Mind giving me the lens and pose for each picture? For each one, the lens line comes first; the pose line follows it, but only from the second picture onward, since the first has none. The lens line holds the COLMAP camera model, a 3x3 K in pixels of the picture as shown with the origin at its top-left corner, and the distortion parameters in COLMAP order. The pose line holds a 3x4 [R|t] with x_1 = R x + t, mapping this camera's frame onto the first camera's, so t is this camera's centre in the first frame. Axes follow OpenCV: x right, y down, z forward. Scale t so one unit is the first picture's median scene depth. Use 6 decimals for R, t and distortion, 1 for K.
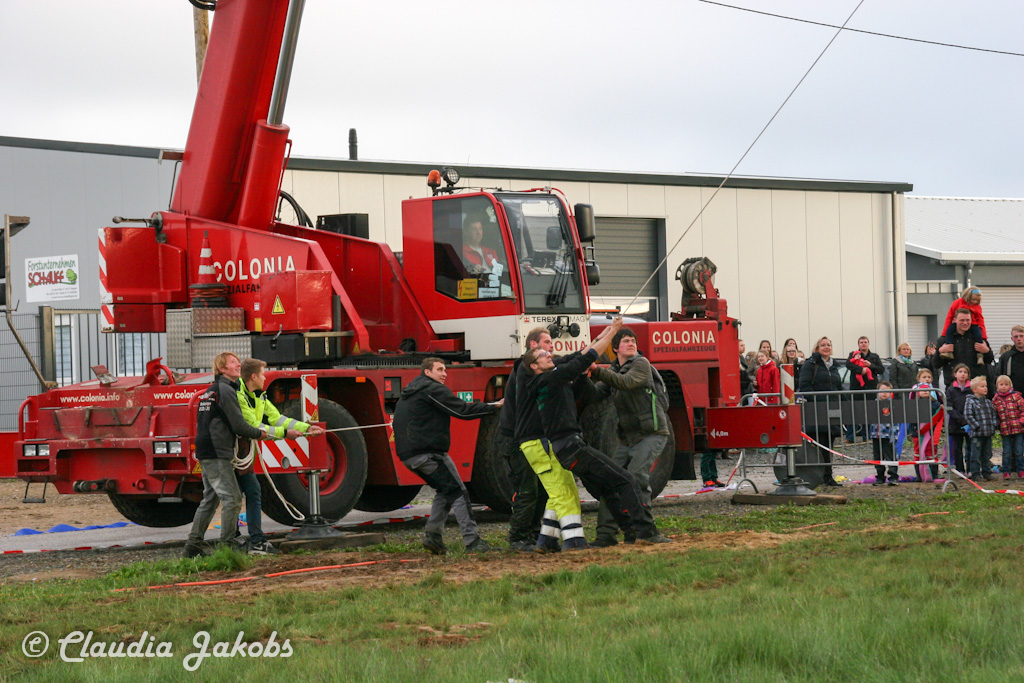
lens RADIAL K [[3852.2, 0, 510.8], [0, 3852.2, 371.5], [0, 0, 1]] dist [1.854040, 2.901180]
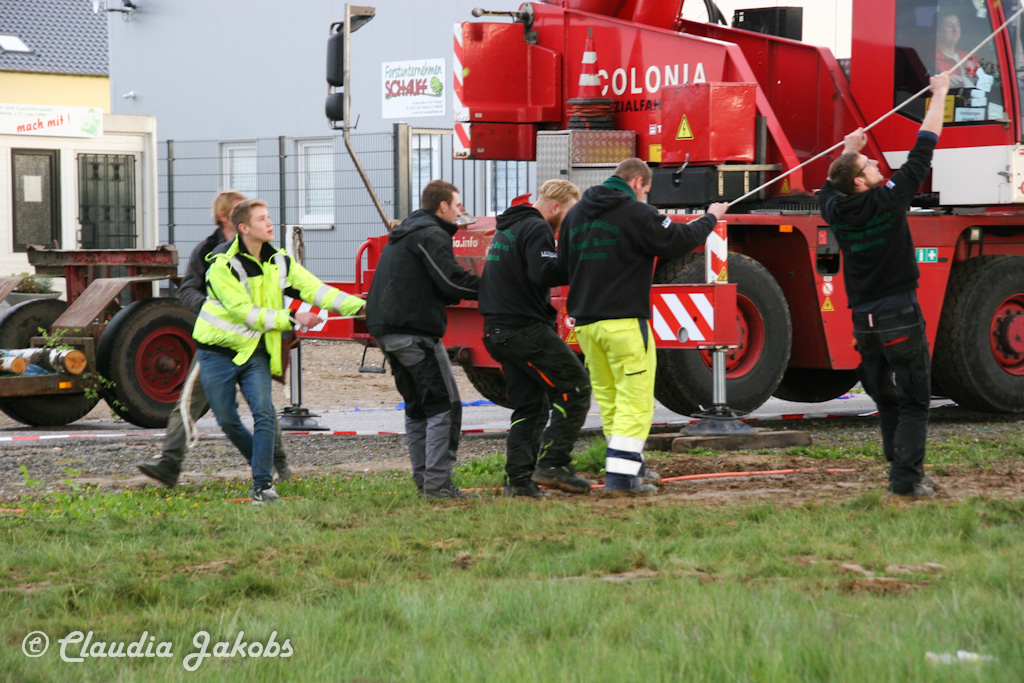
lens RADIAL K [[4163.5, 0, 535.1], [0, 4163.5, 342.4], [0, 0, 1]] dist [1.595112, 6.982471]
pose [[0.991751, 0.032680, -0.123944, 0.015350], [-0.028450, 0.998956, 0.035753, -0.003647], [0.124983, -0.031932, 0.991645, 0.178920]]
